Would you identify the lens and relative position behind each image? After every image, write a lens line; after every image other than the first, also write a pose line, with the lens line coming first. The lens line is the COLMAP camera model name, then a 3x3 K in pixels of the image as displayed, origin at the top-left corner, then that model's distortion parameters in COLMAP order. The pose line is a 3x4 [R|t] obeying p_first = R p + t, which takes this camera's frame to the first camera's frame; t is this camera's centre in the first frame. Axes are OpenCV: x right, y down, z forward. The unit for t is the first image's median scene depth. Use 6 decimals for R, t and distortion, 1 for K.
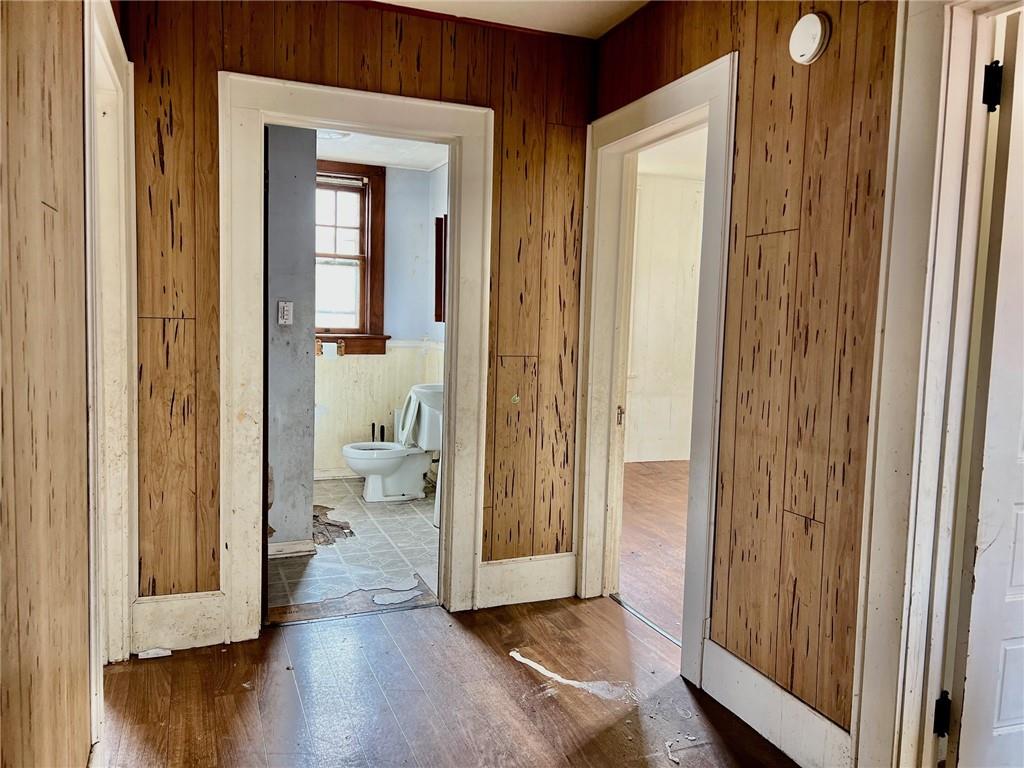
lens RADIAL K [[780.6, 0, 521.4], [0, 780.6, 377.7], [0, 0, 1]] dist [0.074799, -0.007210]
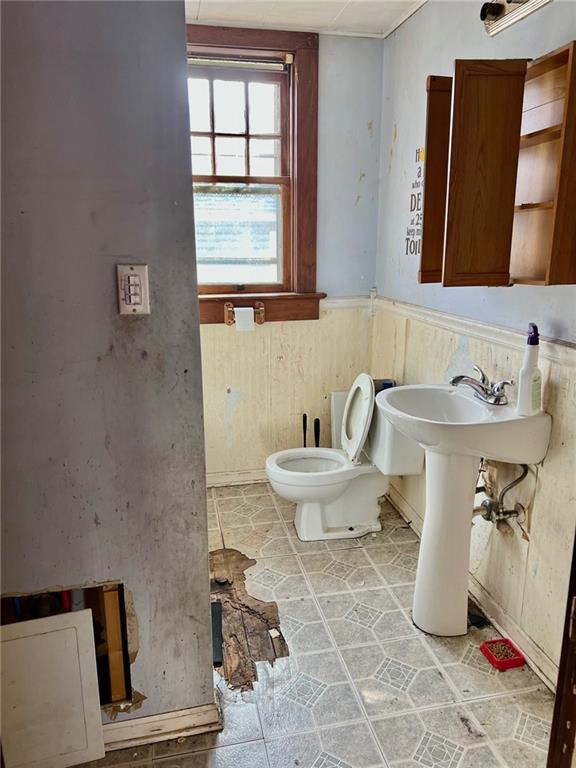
lens RADIAL K [[585.4, 0, 285.0], [0, 585.4, 388.7], [0, 0, 1]] dist [0.074799, -0.007210]
pose [[0.981229, 0.009365, -0.192618, -0.102697], [0.021233, 0.987501, 0.156179, -0.054018], [0.191673, -0.157337, 0.968765, 0.472420]]
